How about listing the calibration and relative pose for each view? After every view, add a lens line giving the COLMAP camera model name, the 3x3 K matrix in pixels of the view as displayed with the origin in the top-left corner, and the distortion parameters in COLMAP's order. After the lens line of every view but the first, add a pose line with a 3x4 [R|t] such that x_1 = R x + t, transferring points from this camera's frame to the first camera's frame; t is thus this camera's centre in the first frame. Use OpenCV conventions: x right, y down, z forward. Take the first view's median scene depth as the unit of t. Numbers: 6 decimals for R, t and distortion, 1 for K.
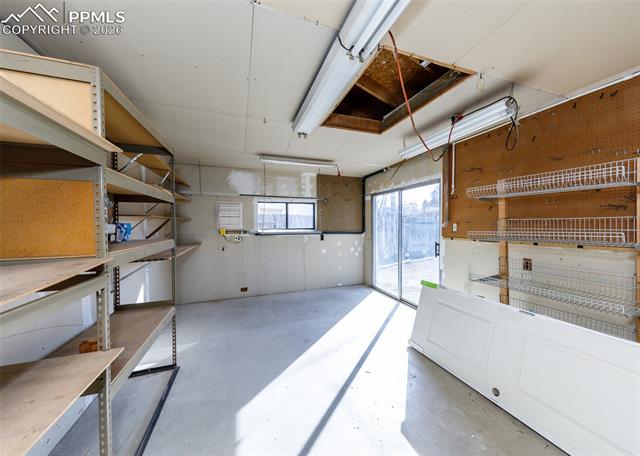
lens RADIAL K [[229.0, 0, 319.3], [0, 229.0, 226.9], [0, 0, 1]] dist [0.002544, 0.000121]
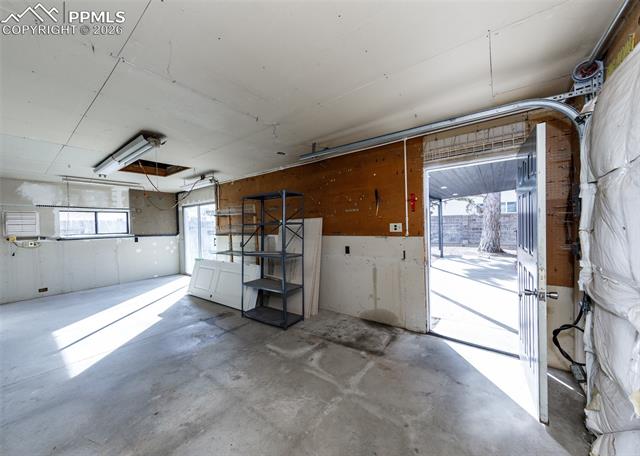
lens RADIAL K [[229.0, 0, 325.2], [0, 229.0, 227.2], [0, 0, 1]] dist [0.002544, 0.000121]
pose [[0.819105, -0.022215, 0.573214, 0.146363], [0.027789, 0.999613, -0.000969, 0.007792], [-0.572971, 0.016723, 0.819405, -0.644468]]
